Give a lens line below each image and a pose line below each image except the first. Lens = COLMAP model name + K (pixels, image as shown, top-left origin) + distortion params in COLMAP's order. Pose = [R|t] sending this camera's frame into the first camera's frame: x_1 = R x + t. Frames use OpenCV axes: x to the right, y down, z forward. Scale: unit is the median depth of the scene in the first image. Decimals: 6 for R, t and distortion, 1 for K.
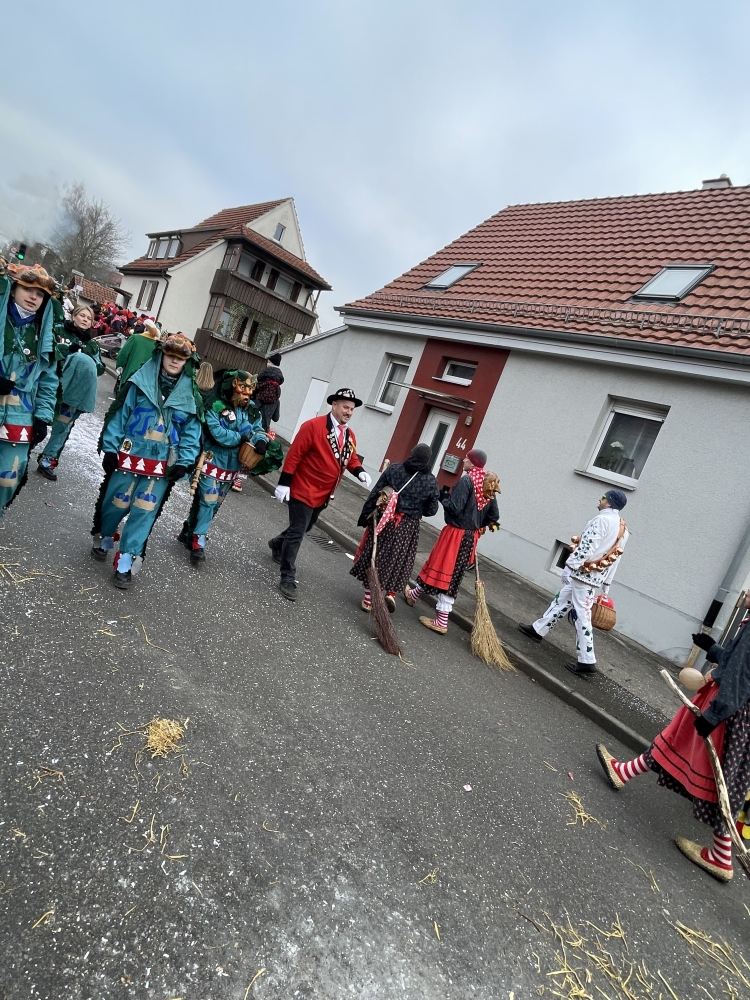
lens RADIAL K [[517.4, 0, 380.2], [0, 517.4, 498.8], [0, 0, 1]] dist [-0.001088, -0.001380]
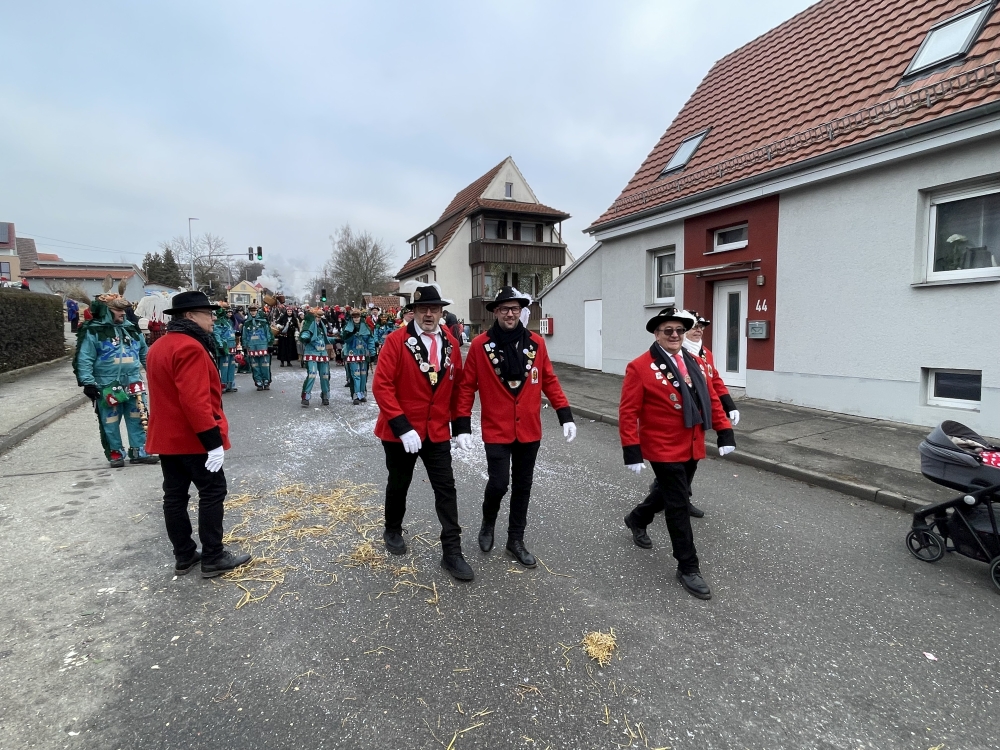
lens RADIAL K [[517.4, 0, 501.1], [0, 517.4, 370.4], [0, 0, 1]] dist [-0.001088, -0.001380]
pose [[0.892483, -0.334366, -0.302777, -0.014146], [0.301848, 0.941487, -0.149968, 0.000971], [0.335204, 0.042451, 0.941189, -0.023502]]
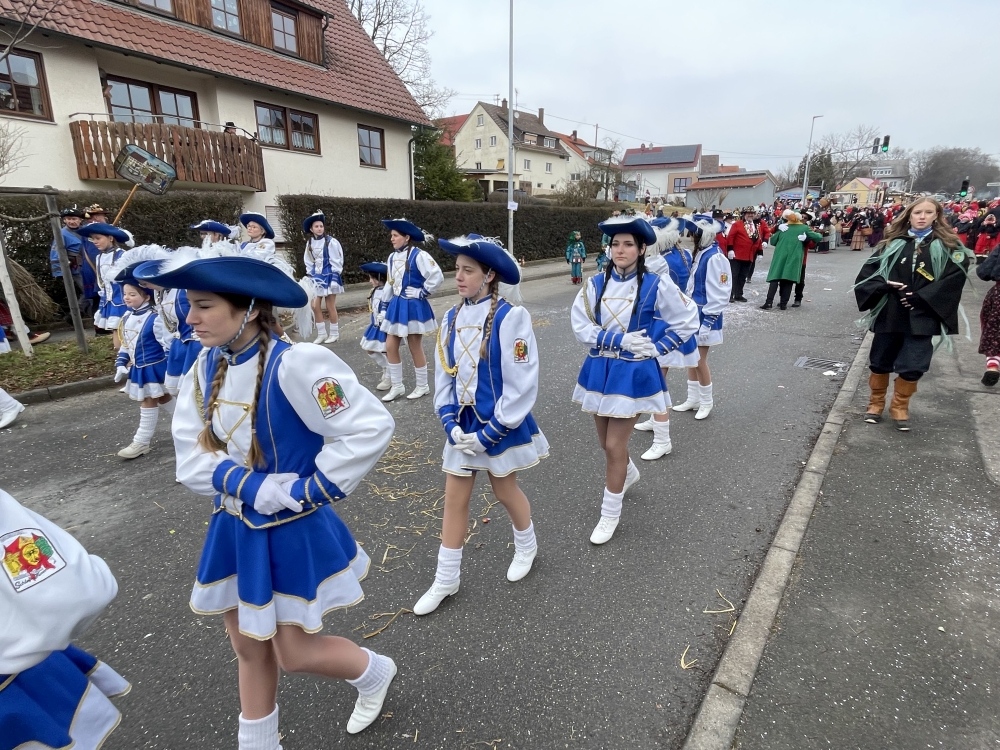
lens RADIAL K [[517.4, 0, 497.9], [0, 517.4, 373.0], [0, 0, 1]] dist [-0.001088, -0.001380]
pose [[0.116570, -0.098740, -0.988262, 0.379877], [-0.084022, 0.990498, -0.108874, 0.129636], [0.989622, 0.095727, 0.107166, 0.180678]]
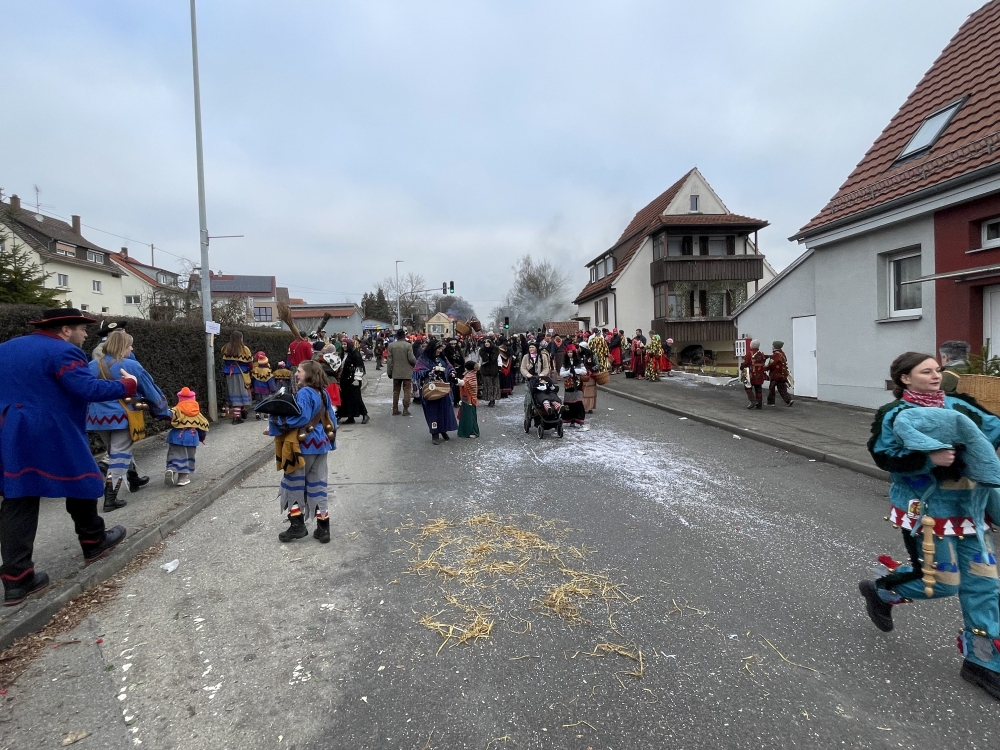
lens RADIAL K [[517.4, 0, 495.8], [0, 517.4, 371.4], [0, 0, 1]] dist [-0.001088, -0.001380]
pose [[0.736335, -0.355407, -0.575757, -0.027662], [0.227982, 0.931498, -0.283434, -0.010793], [0.637051, 0.077440, 0.766921, -0.011377]]
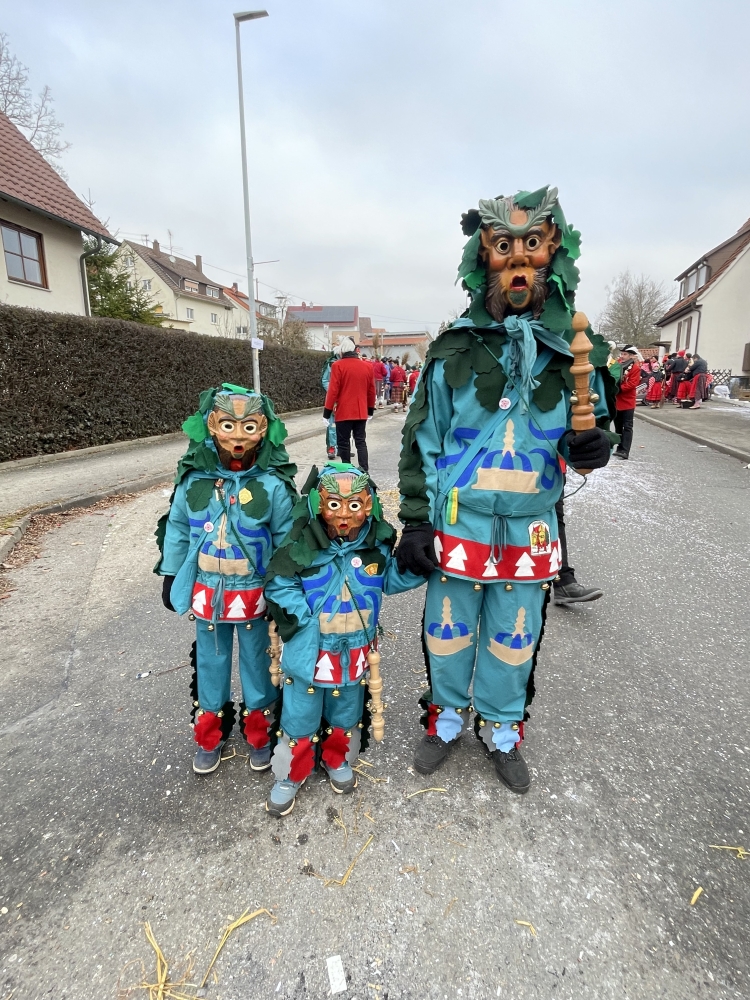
lens RADIAL K [[517.4, 0, 379.4], [0, 517.4, 501.8], [0, 0, 1]] dist [-0.001088, -0.001380]
pose [[0.488354, -0.178606, -0.854172, 0.089678], [0.074796, 0.983796, -0.162948, 0.060519], [0.869434, 0.015688, 0.493799, 0.042660]]
